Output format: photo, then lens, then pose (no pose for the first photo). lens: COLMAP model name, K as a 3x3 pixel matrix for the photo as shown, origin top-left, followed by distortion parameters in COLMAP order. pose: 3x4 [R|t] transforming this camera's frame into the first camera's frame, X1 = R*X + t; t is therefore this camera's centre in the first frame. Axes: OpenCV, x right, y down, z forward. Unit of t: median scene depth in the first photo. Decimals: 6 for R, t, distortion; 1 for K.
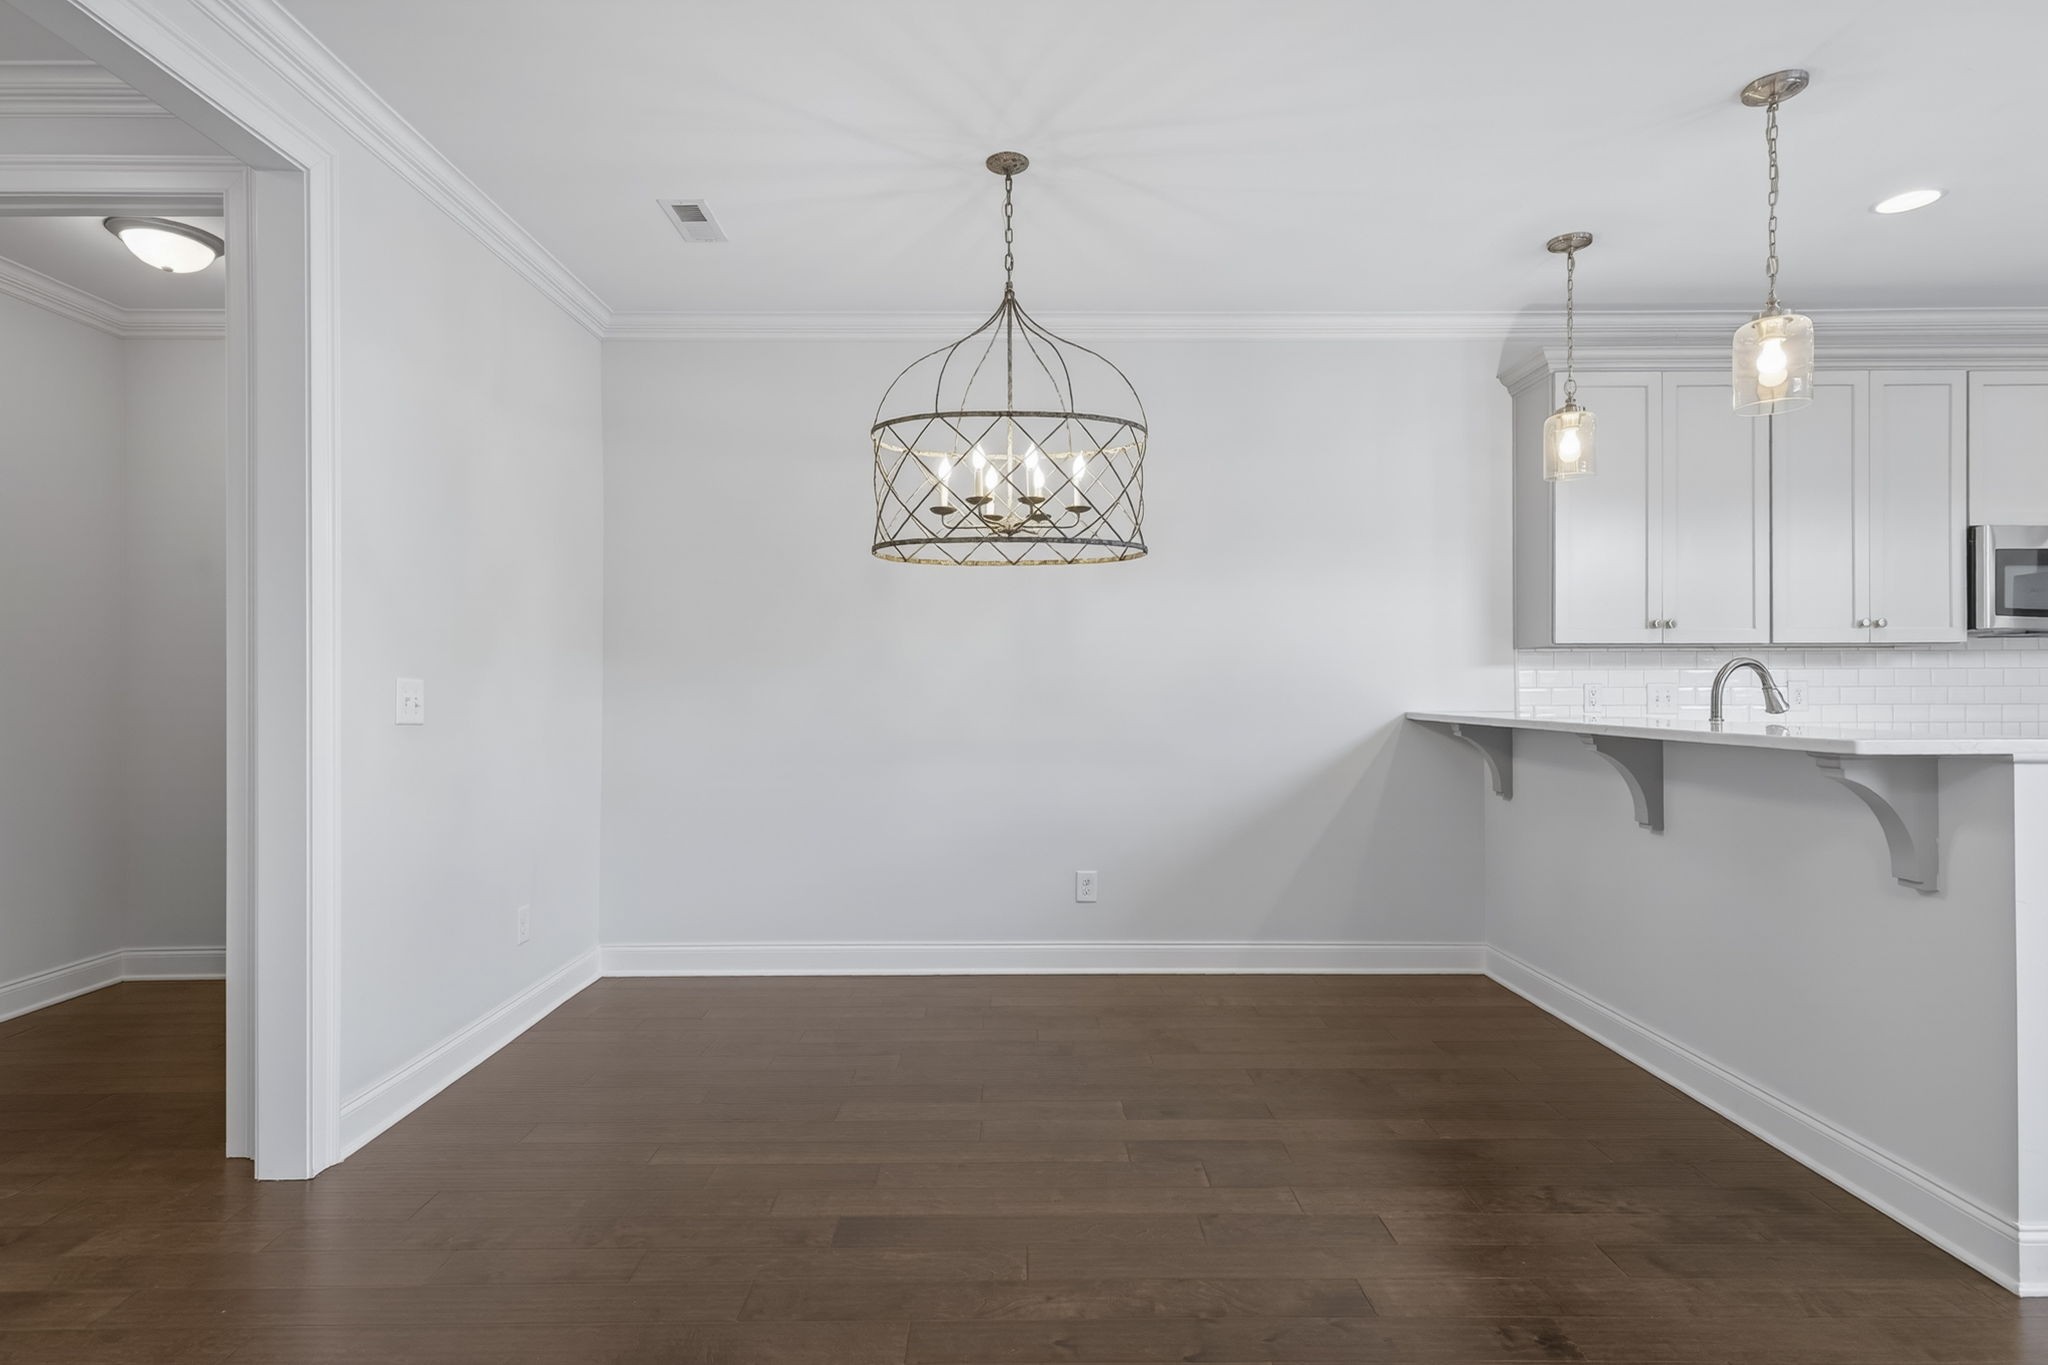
lens RADIAL K [[1001.2, 0, 1024.0], [0, 1001.2, 682.5], [0, 0, 1]] dist [0.003157, 0.000488]
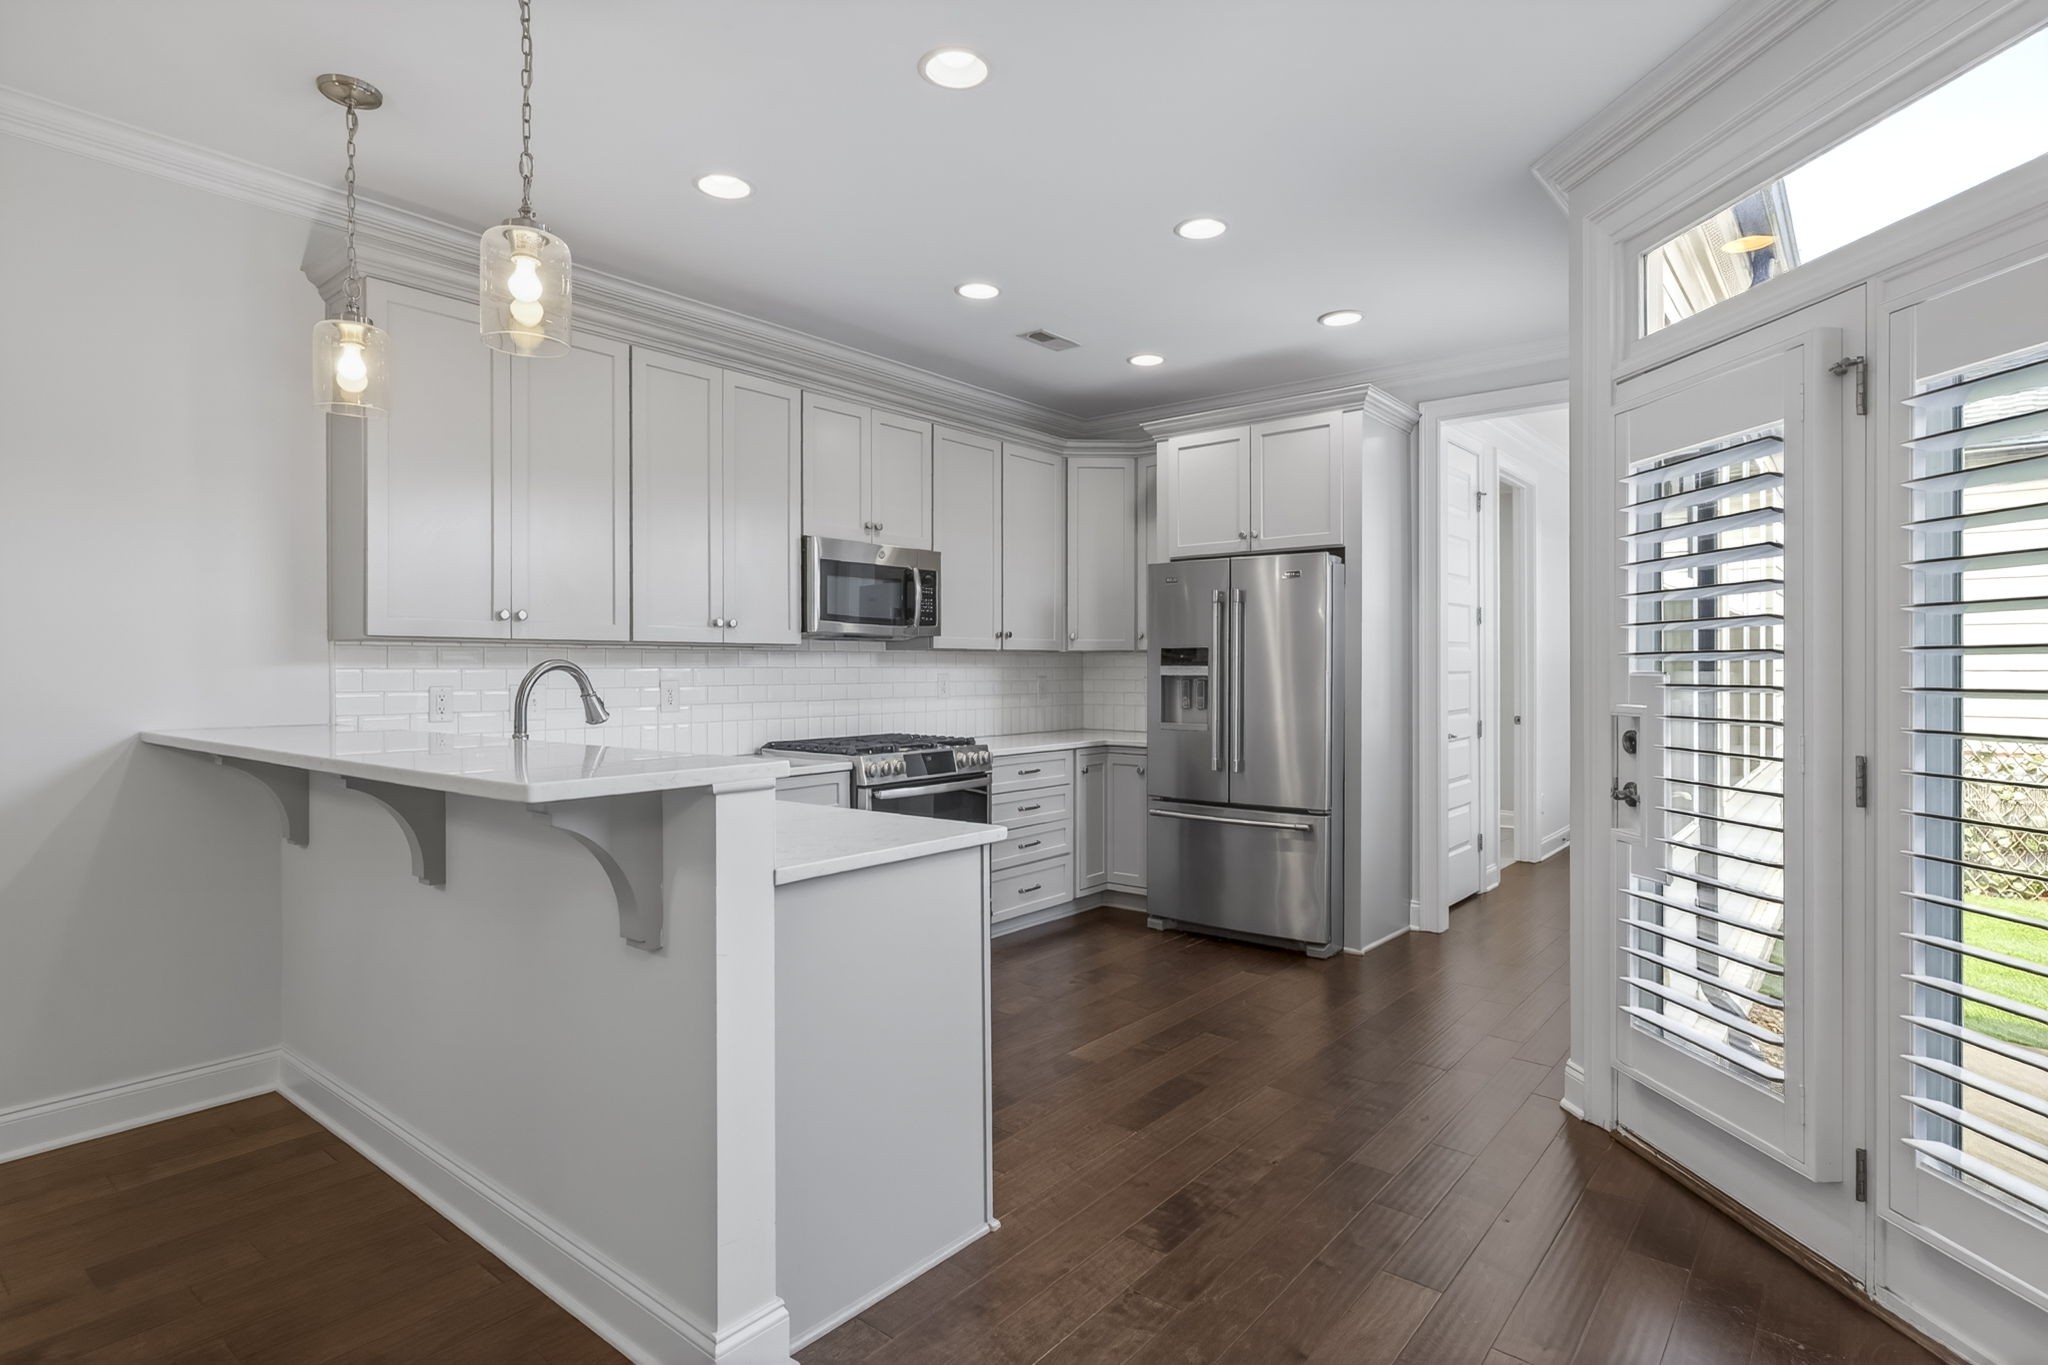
lens RADIAL K [[1046.0, 0, 1025.2], [0, 1046.0, 662.9], [0, 0, 1]] dist [-0.000112, 0.000367]
pose [[0.631557, 0.005926, 0.775306, 0.237808], [-0.001134, 0.999977, -0.006719, -0.013630], [-0.775328, 0.003364, 0.631549, 0.120333]]
